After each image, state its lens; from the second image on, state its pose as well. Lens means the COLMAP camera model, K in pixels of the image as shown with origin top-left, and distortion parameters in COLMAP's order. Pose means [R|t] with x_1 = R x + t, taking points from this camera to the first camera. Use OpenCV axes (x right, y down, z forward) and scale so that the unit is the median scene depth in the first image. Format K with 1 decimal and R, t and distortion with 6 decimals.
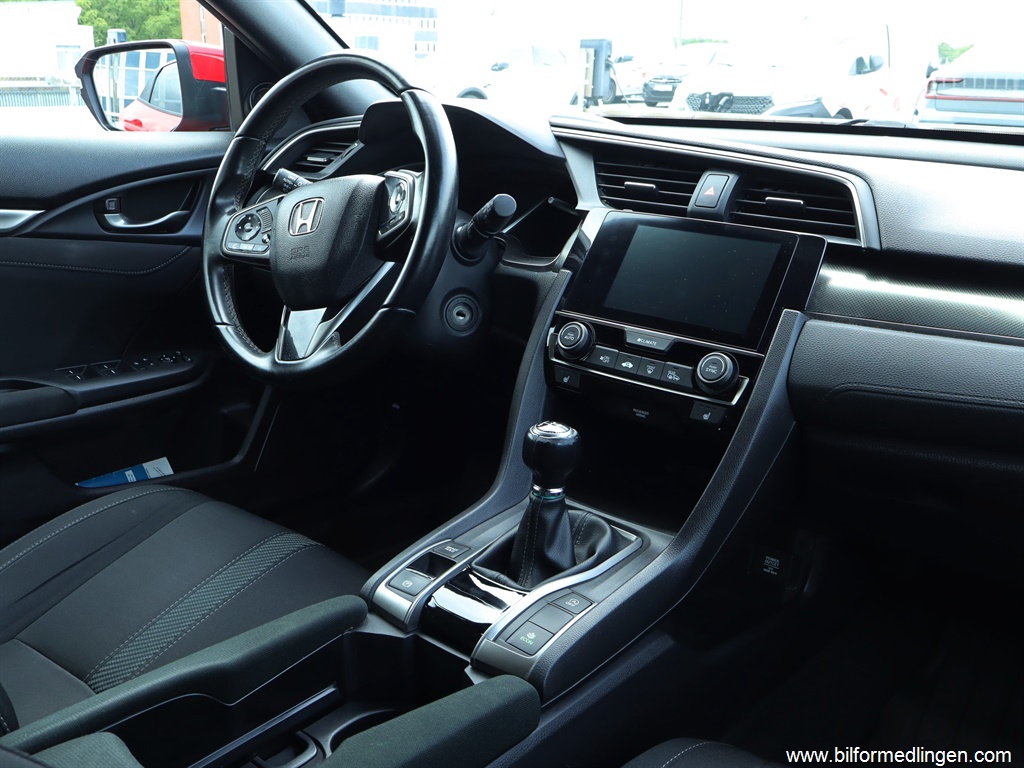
lens RADIAL K [[986.5, 0, 508.8], [0, 986.5, 380.5], [0, 0, 1]] dist [0.034317, 0.000000]
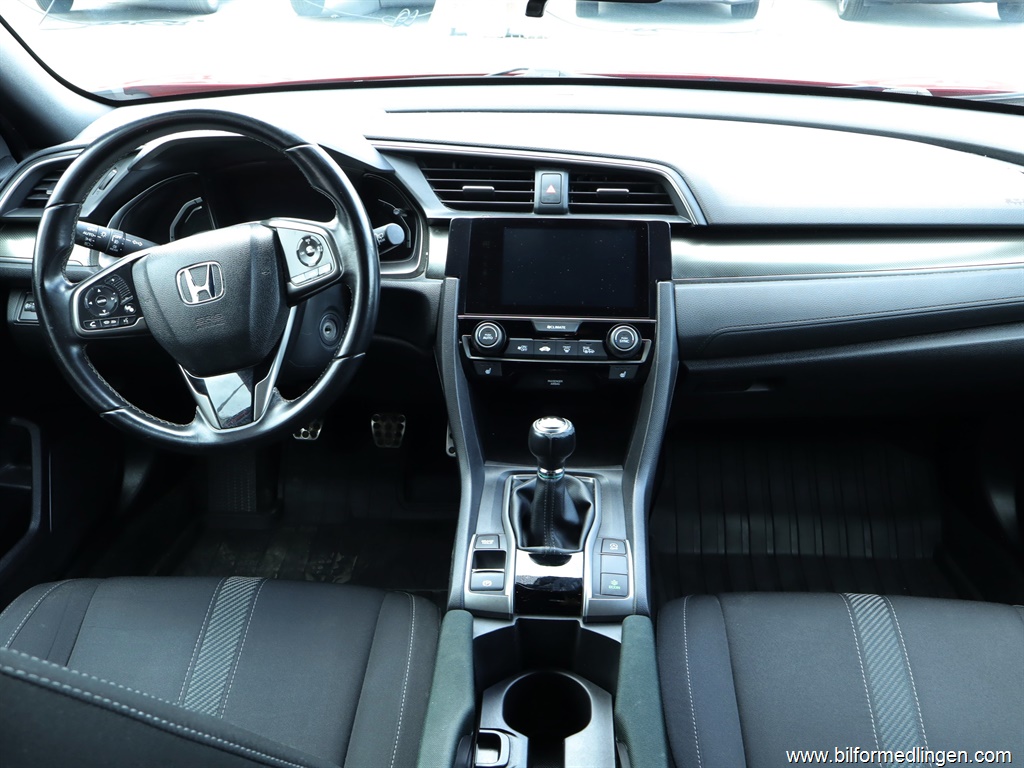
lens RADIAL K [[986.5, 0, 518.4], [0, 986.5, 383.5], [0, 0, 1]] dist [0.034317, 0.000000]
pose [[0.801519, -0.297644, 0.518628, -0.560199], [0.200866, 0.950936, 0.235317, -0.272343], [-0.563223, -0.084437, 0.821980, 0.001160]]
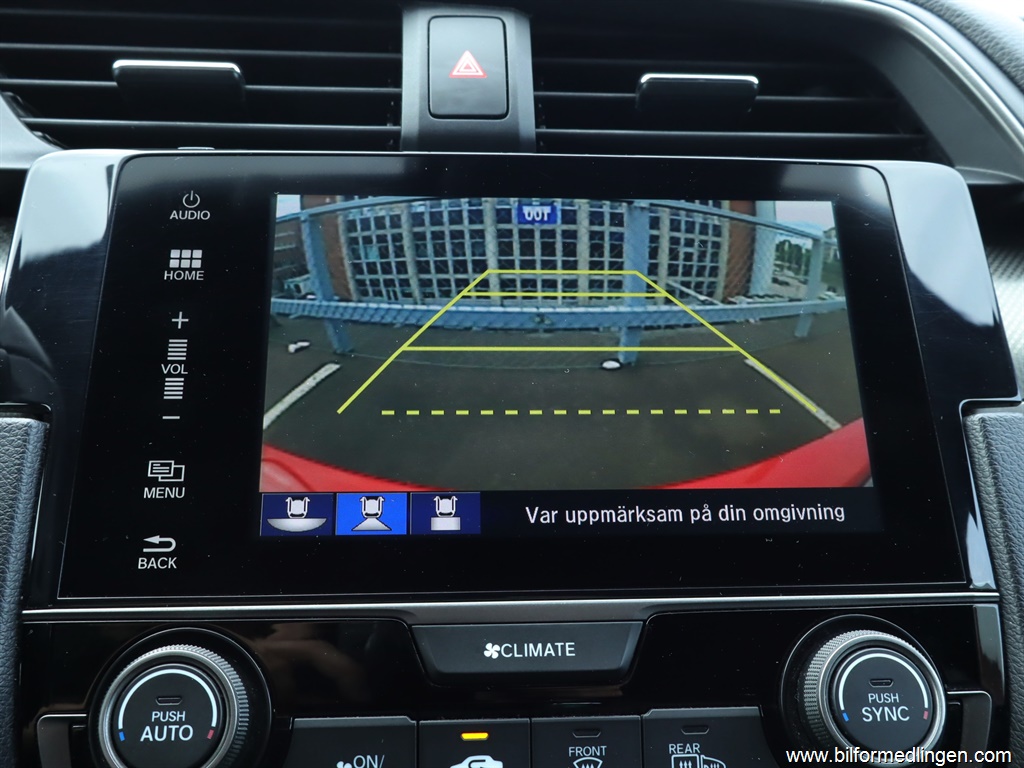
lens RADIAL K [[986.5, 0, 513.3], [0, 986.5, 382.2], [0, 0, 1]] dist [0.034317, 0.000000]
pose [[0.716940, -0.216196, 0.662764, -0.012799], [0.210566, 0.973450, 0.089764, -0.126975], [-0.664574, 0.075200, 0.743428, 0.809631]]
